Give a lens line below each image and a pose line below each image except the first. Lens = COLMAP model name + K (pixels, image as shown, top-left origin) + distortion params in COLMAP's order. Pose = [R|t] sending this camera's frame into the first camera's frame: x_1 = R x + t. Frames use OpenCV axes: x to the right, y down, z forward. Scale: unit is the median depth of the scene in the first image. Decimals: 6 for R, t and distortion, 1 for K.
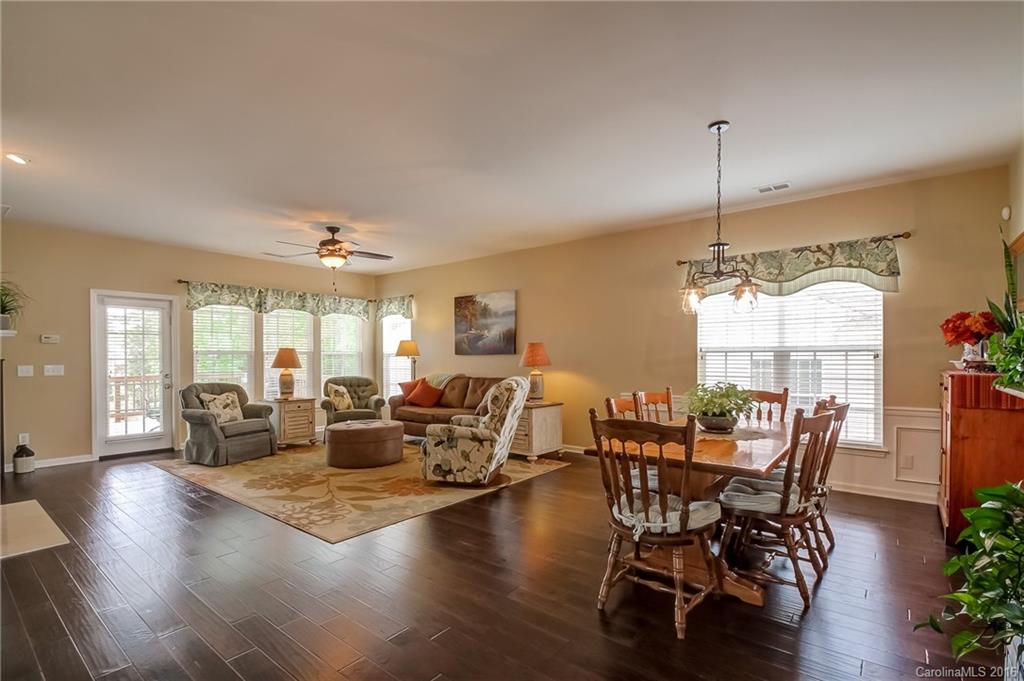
lens RADIAL K [[474.4, 0, 514.8], [0, 474.4, 354.8], [0, 0, 1]] dist [0.019854, -0.017862]
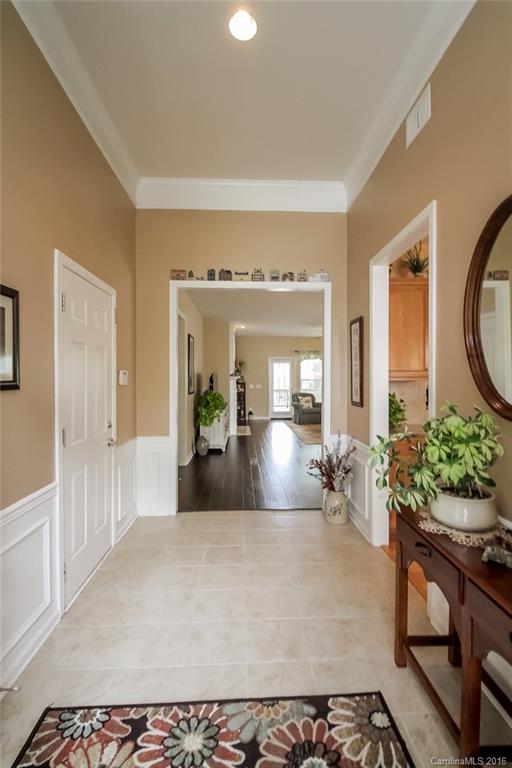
lens RADIAL K [[355.8, 0, 256.0], [0, 355.8, 384.0], [0, 0, 1]] dist [0.019854, -0.017862]
pose [[0.656983, 0.006438, -0.753878, 0.540482], [0.001657, 0.999949, 0.009984, -0.002572], [0.753904, -0.007808, 0.656939, -0.356034]]
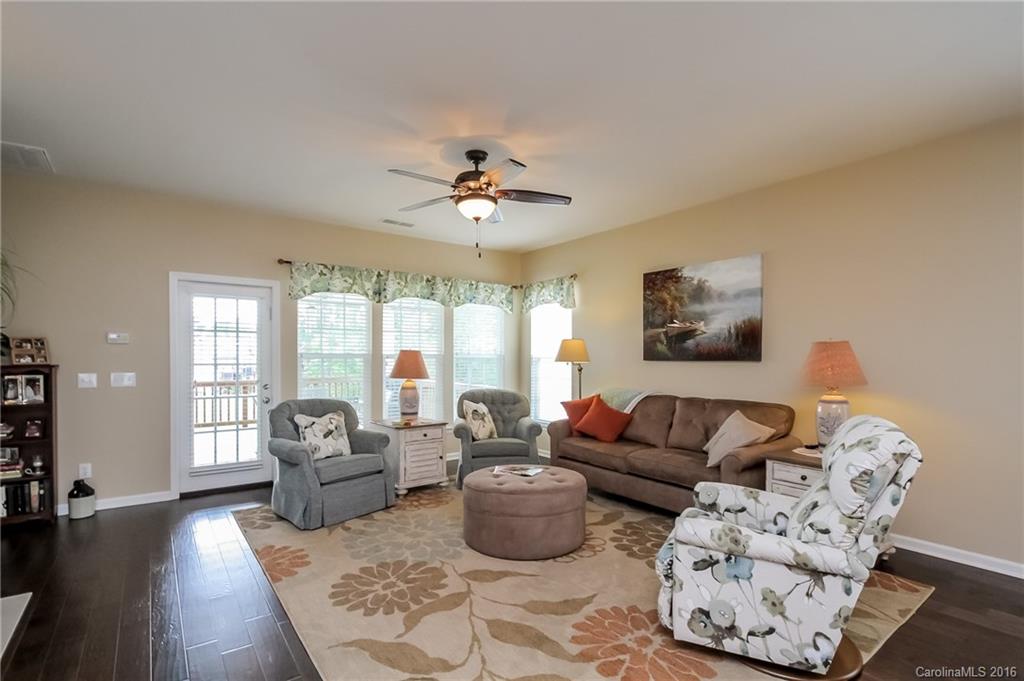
lens RADIAL K [[474.4, 0, 514.8], [0, 474.4, 354.8], [0, 0, 1]] dist [0.019854, -0.017862]
pose [[0.968954, 0.004302, -0.247205, -0.153323], [-0.004788, 0.999988, -0.001365, -0.007048], [0.247196, 0.002506, 0.968962, 0.355176]]
